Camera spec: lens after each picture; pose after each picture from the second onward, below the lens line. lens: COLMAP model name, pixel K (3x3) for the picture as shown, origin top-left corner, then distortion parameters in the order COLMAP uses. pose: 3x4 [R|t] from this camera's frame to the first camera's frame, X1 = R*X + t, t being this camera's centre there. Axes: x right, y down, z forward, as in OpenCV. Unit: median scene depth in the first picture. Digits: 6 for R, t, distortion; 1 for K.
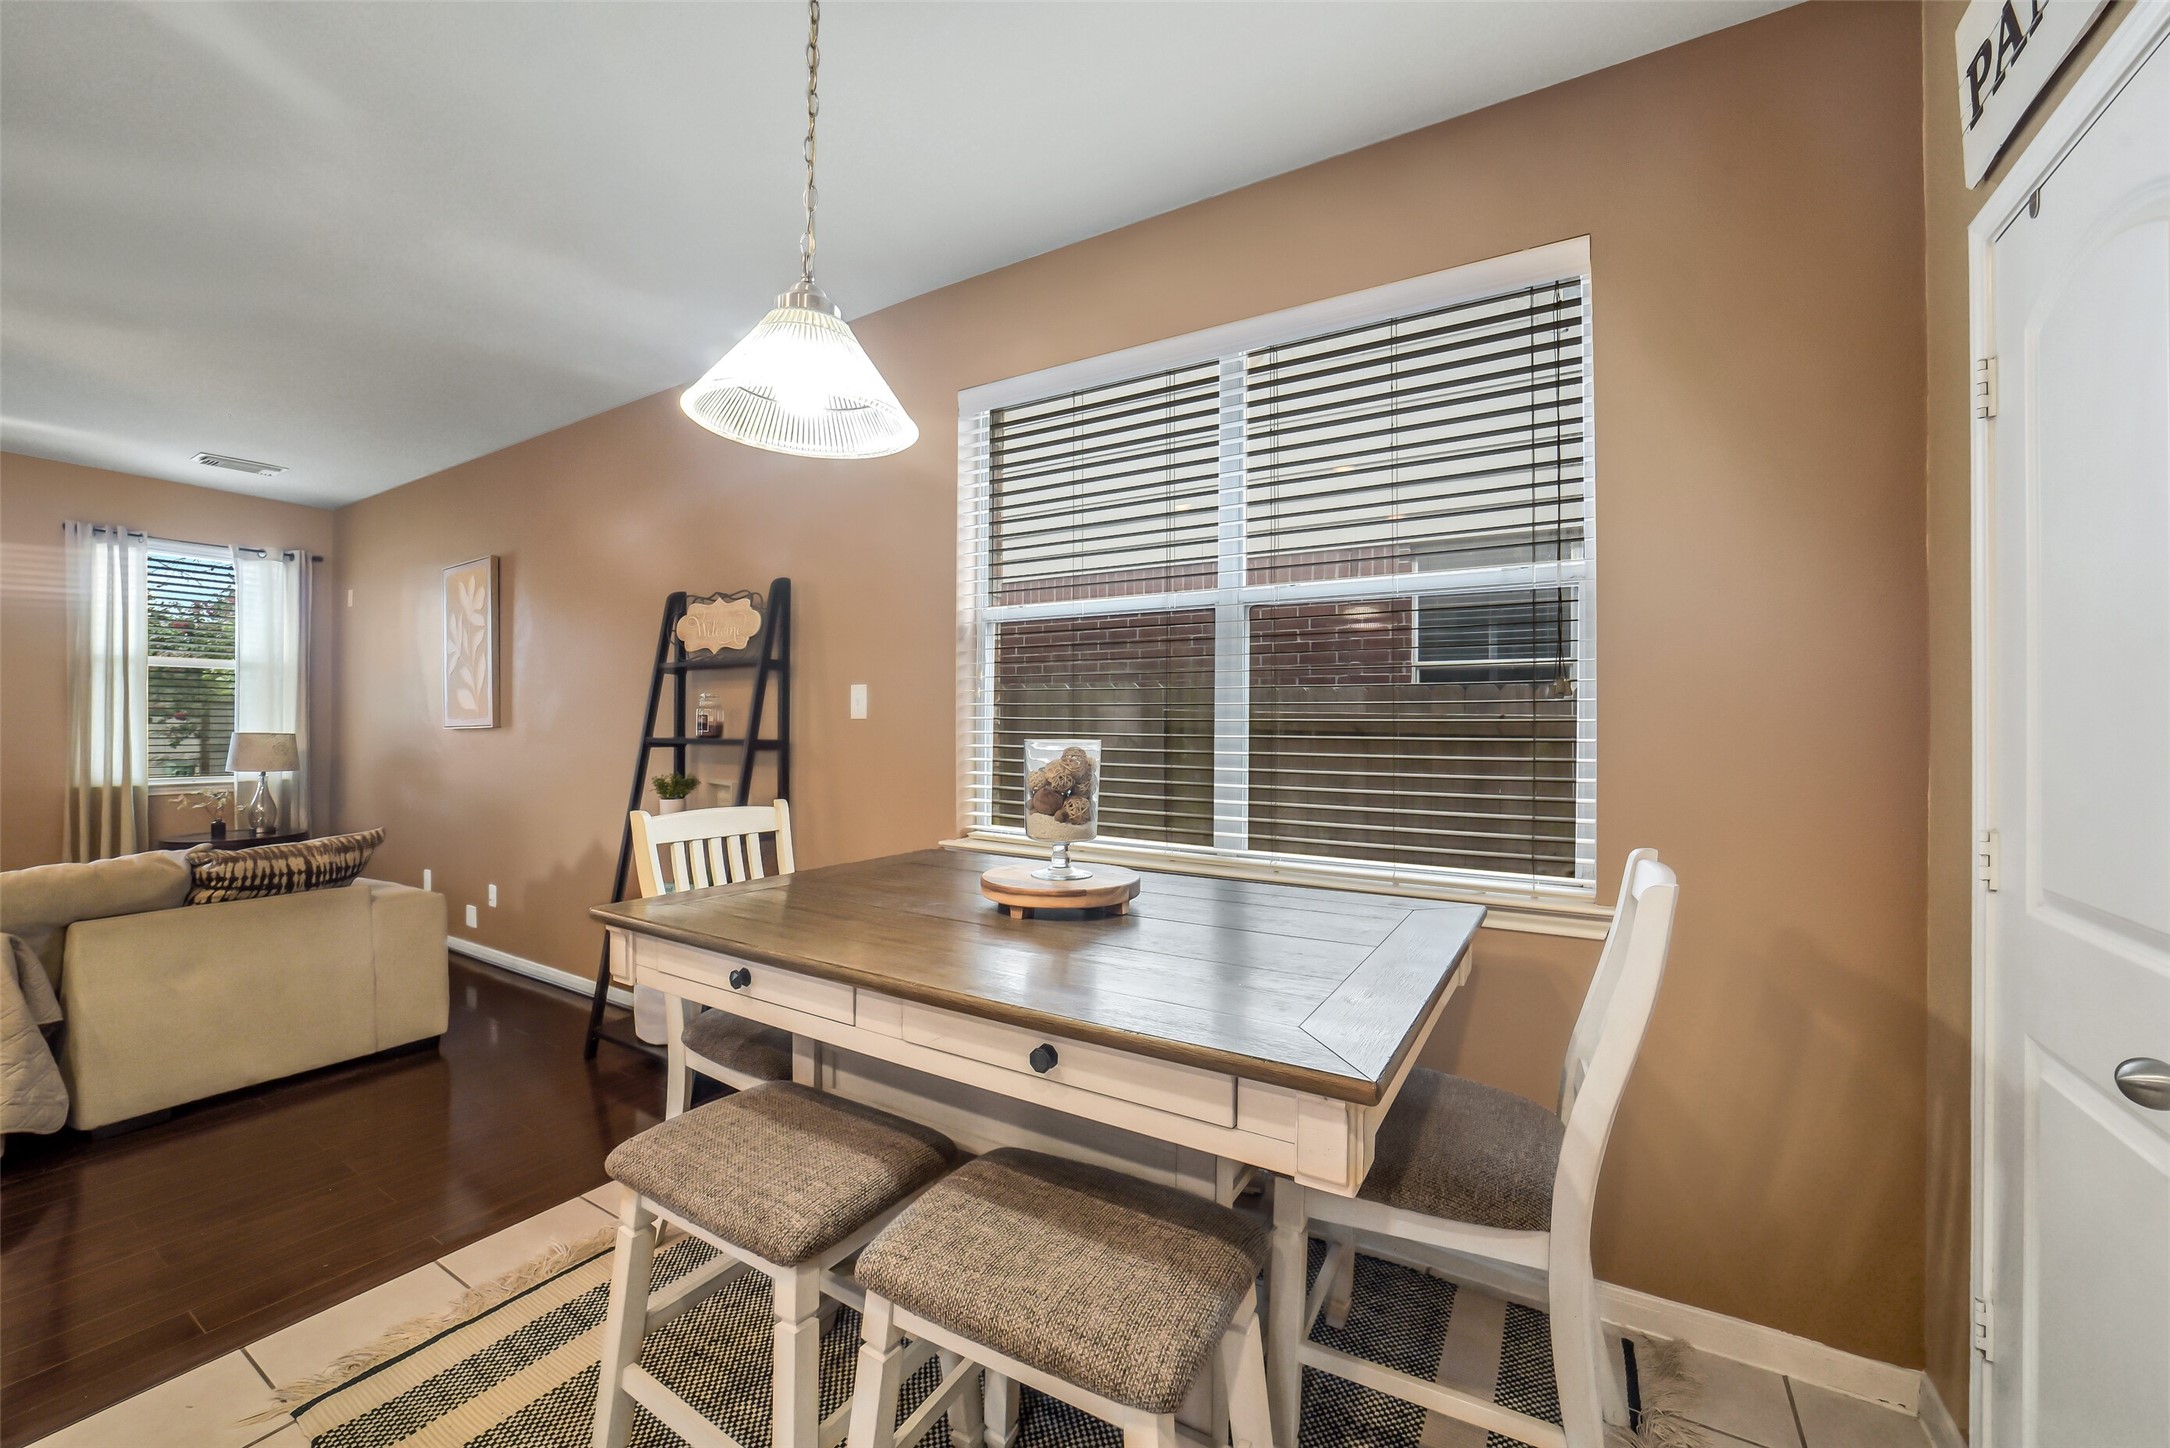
lens RADIAL K [[851.6, 0, 1095.3], [0, 851.6, 726.6], [0, 0, 1]] dist [-0.035037, 0.008103]
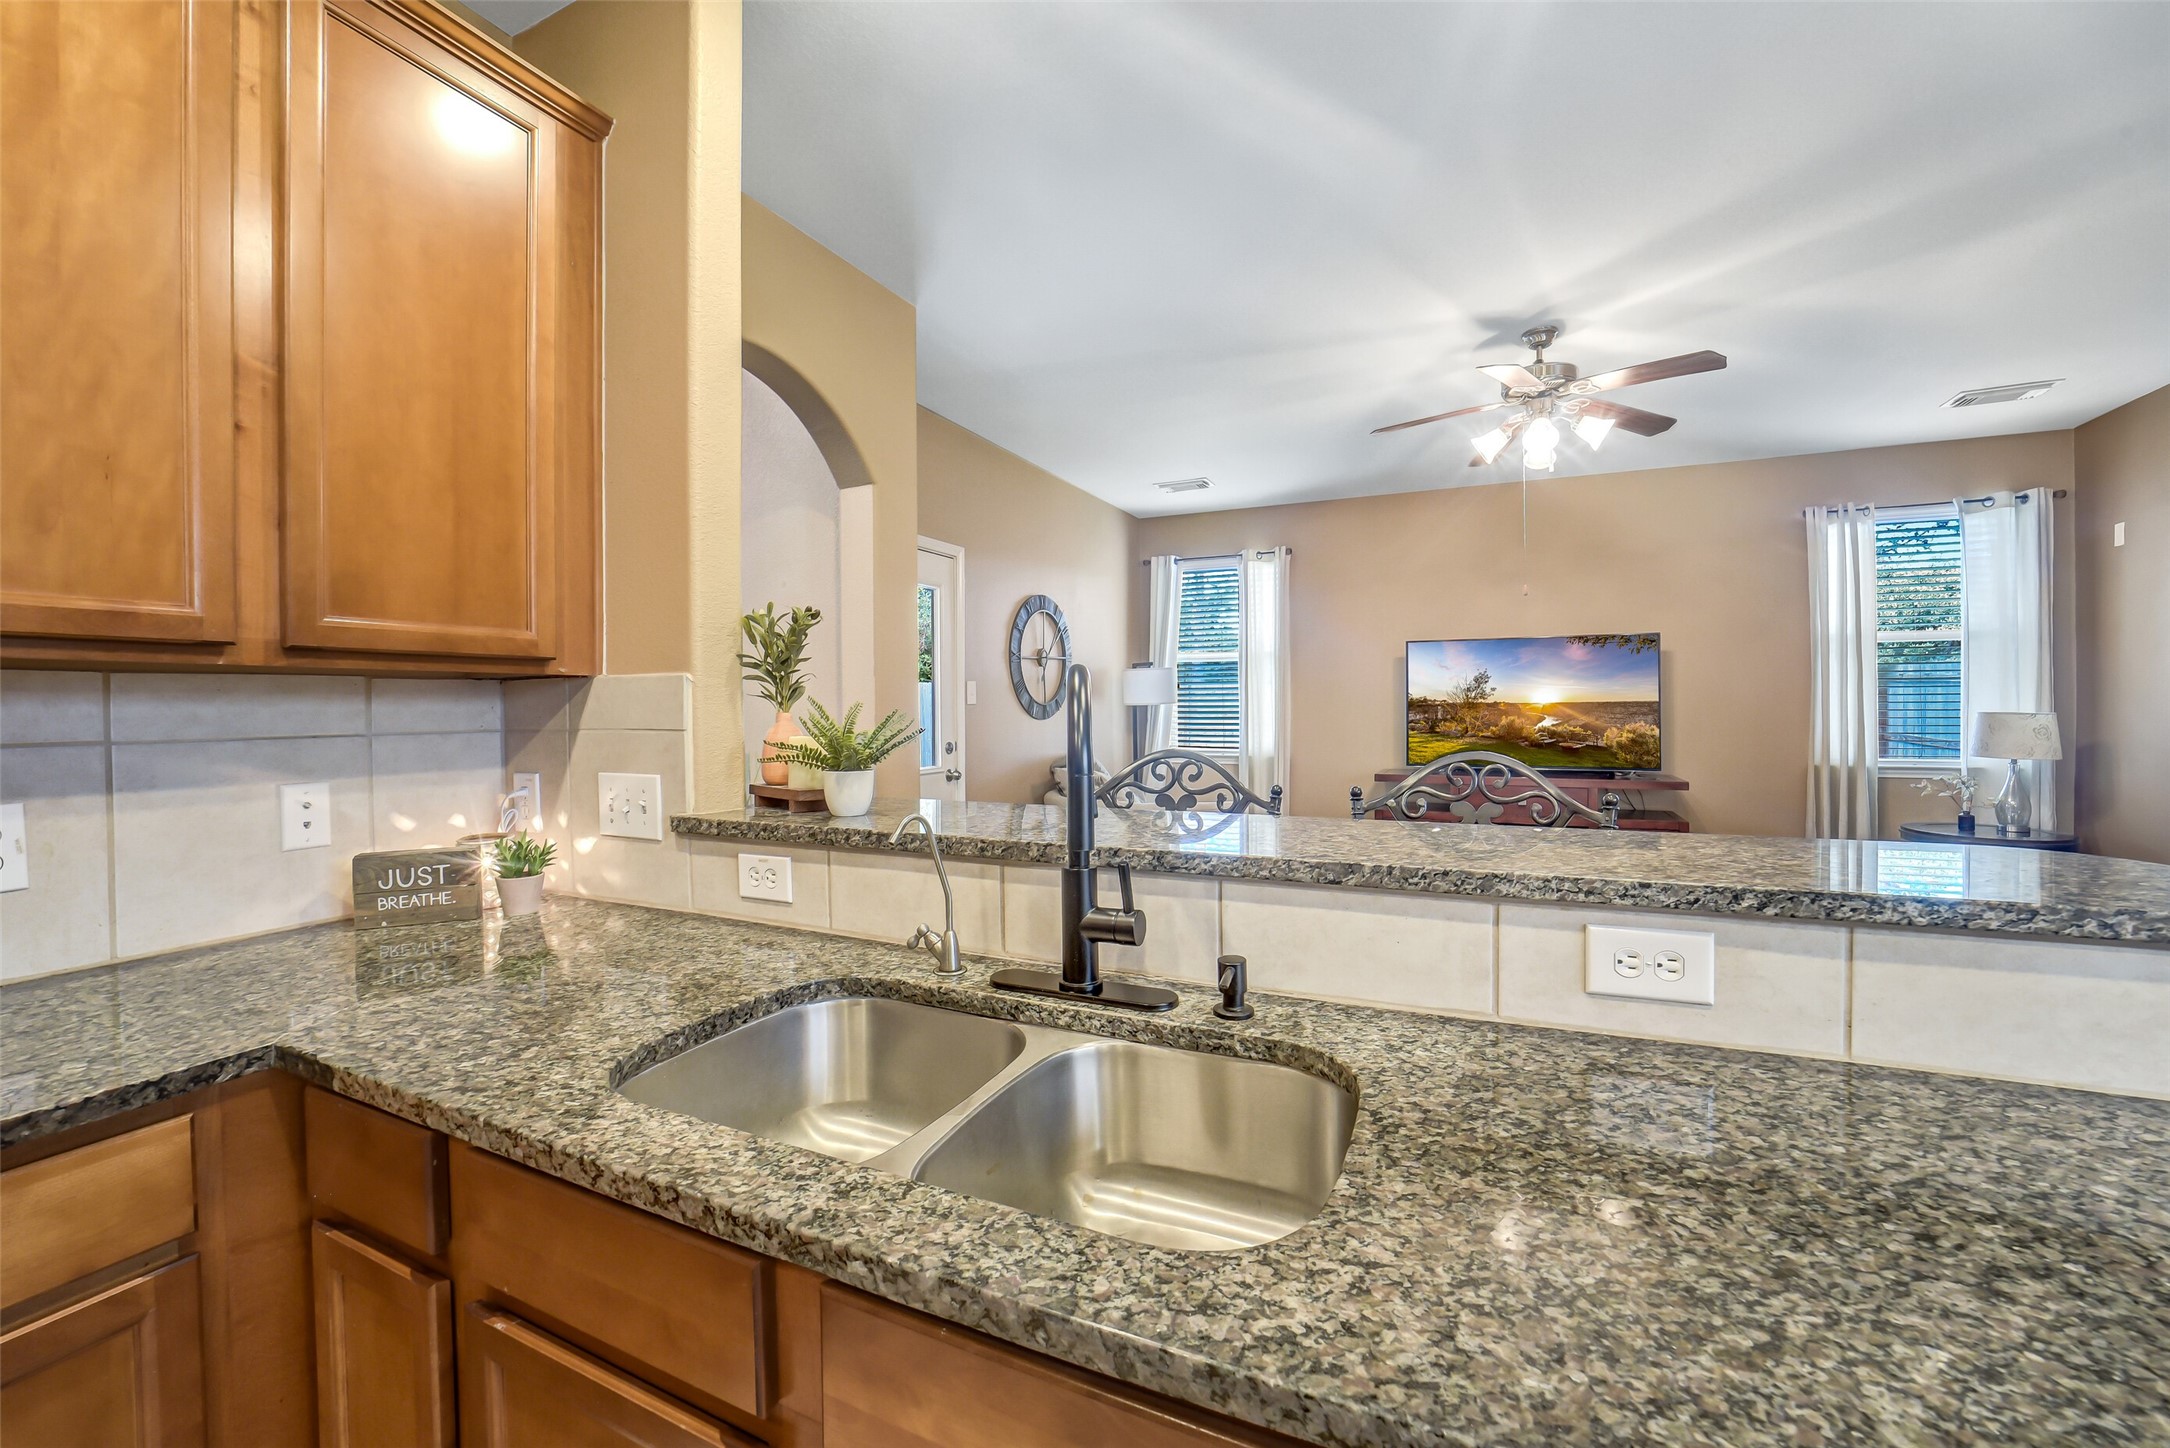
lens RADIAL K [[851.6, 0, 1088.5], [0, 851.6, 715.2], [0, 0, 1]] dist [-0.035037, 0.008103]
pose [[0.106776, 0.007537, -0.994255, -0.430044], [0.008616, 0.999927, 0.008505, -0.008287], [0.994246, -0.009474, 0.106703, -0.025175]]
